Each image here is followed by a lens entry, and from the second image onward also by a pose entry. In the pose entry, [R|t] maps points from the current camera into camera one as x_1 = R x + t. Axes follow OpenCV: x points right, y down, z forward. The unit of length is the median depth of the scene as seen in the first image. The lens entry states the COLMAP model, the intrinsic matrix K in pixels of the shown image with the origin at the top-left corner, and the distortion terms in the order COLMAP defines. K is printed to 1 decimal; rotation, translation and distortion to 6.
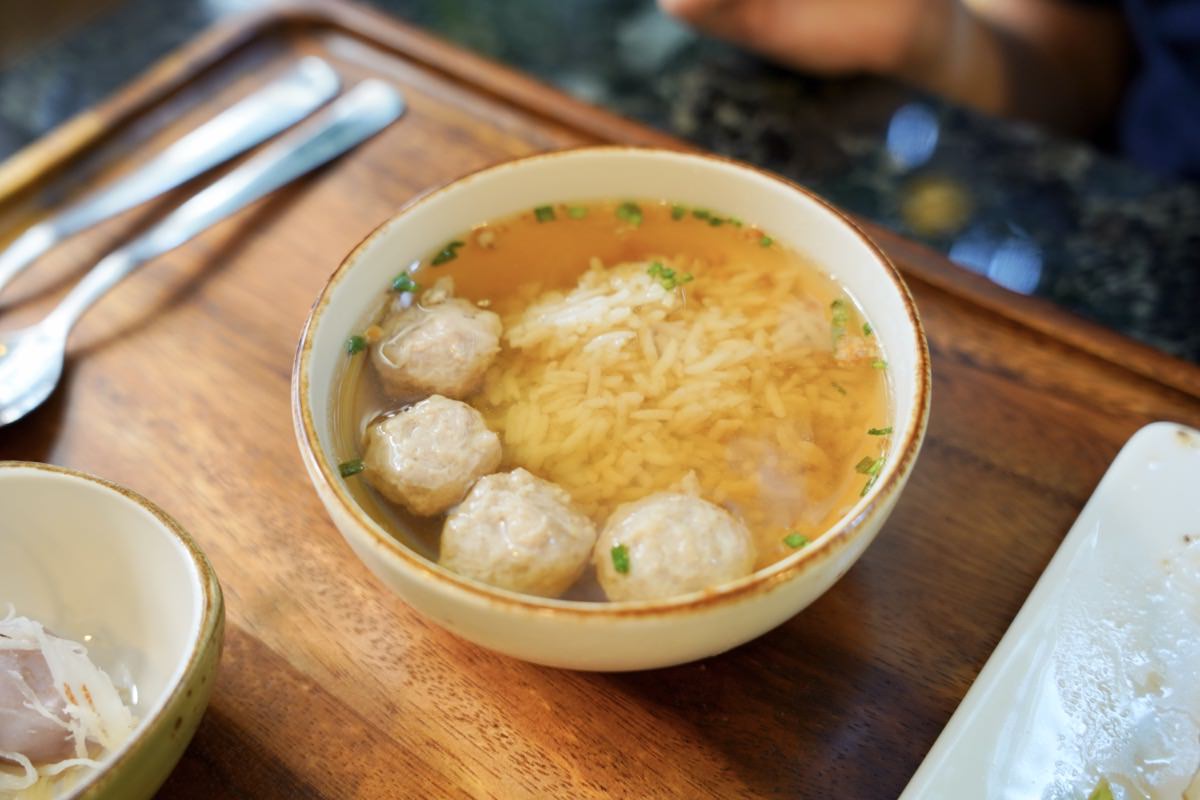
lens RADIAL K [[1414.4, 0, 600.0], [0, 1414.4, 400.0], [0, 0, 1]] dist [-0.107972, 0.499380]
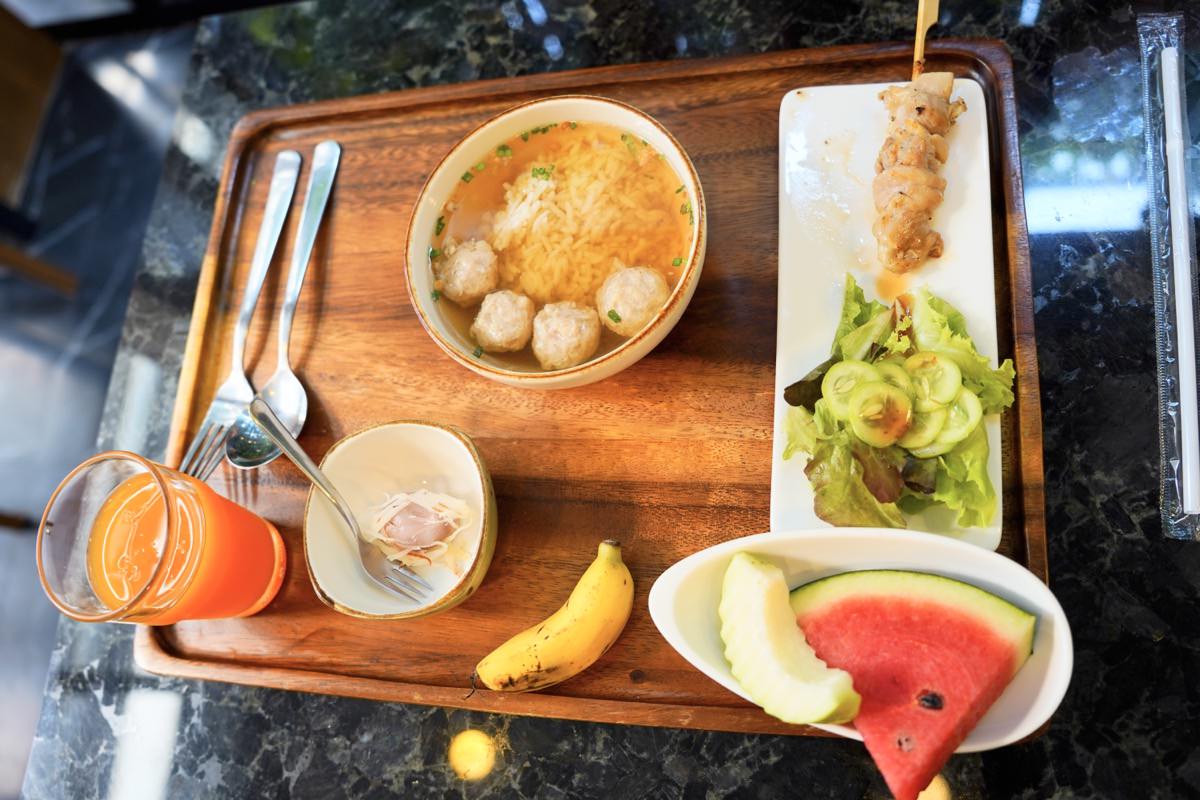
lens RADIAL K [[987.6, 0, 600.0], [0, 987.6, 400.0], [0, 0, 1]] dist [-0.212579, -0.001057]
pose [[0.821393, -0.569577, -0.029922, -0.026532], [0.546419, 0.770787, 0.327588, -0.255170], [-0.163524, -0.285428, 0.944347, -0.380912]]
